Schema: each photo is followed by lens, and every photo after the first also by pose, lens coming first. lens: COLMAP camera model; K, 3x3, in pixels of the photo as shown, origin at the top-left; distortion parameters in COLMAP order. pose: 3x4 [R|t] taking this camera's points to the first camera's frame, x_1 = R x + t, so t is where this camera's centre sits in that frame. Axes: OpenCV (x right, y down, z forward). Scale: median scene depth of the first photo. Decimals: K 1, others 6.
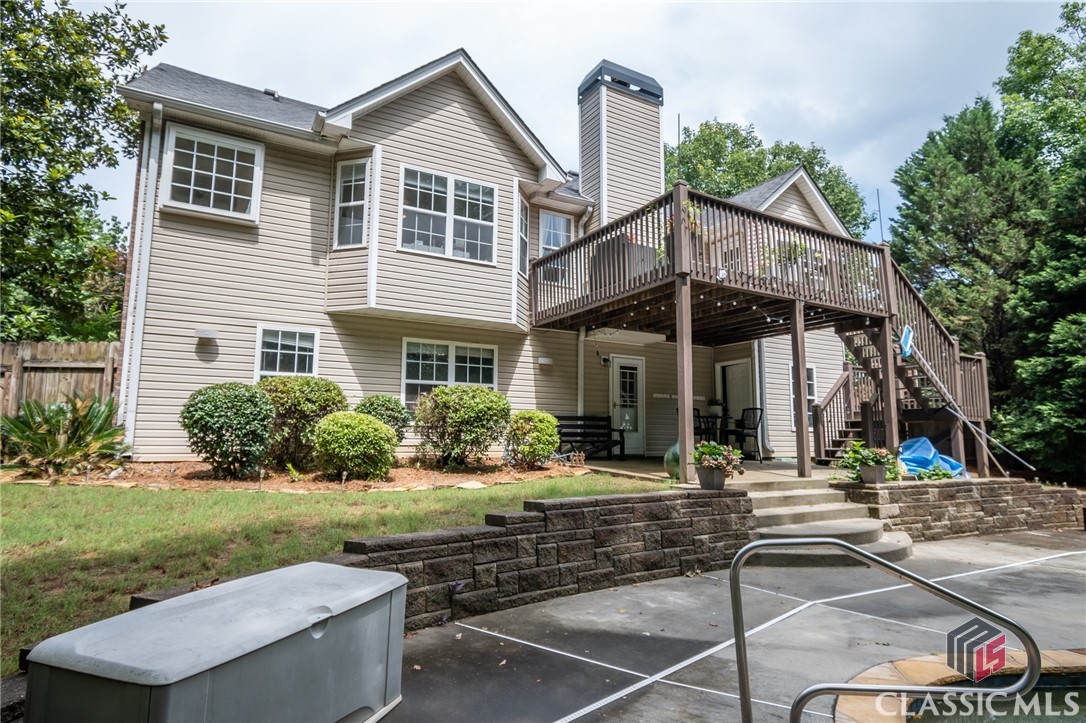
lens RADIAL K [[602.5, 0, 543.2], [0, 602.5, 360.0], [0, 0, 1]] dist [0.003524, 0.000609]
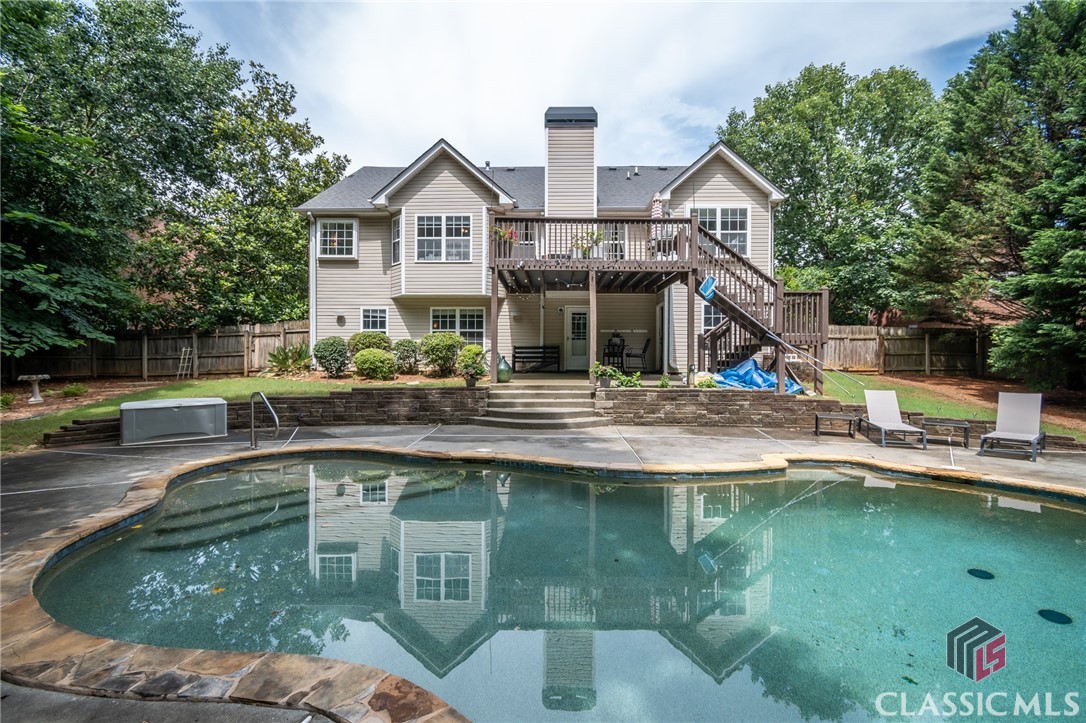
lens RADIAL K [[470.3, 0, 543.7], [0, 470.3, 362.5], [0, 0, 1]] dist [-0.000916, -0.000302]
pose [[0.860625, 0.000878, -0.509238, 0.854061], [0.070190, 0.990250, 0.120330, -0.018537], [0.504378, -0.139302, 0.852172, -0.105817]]
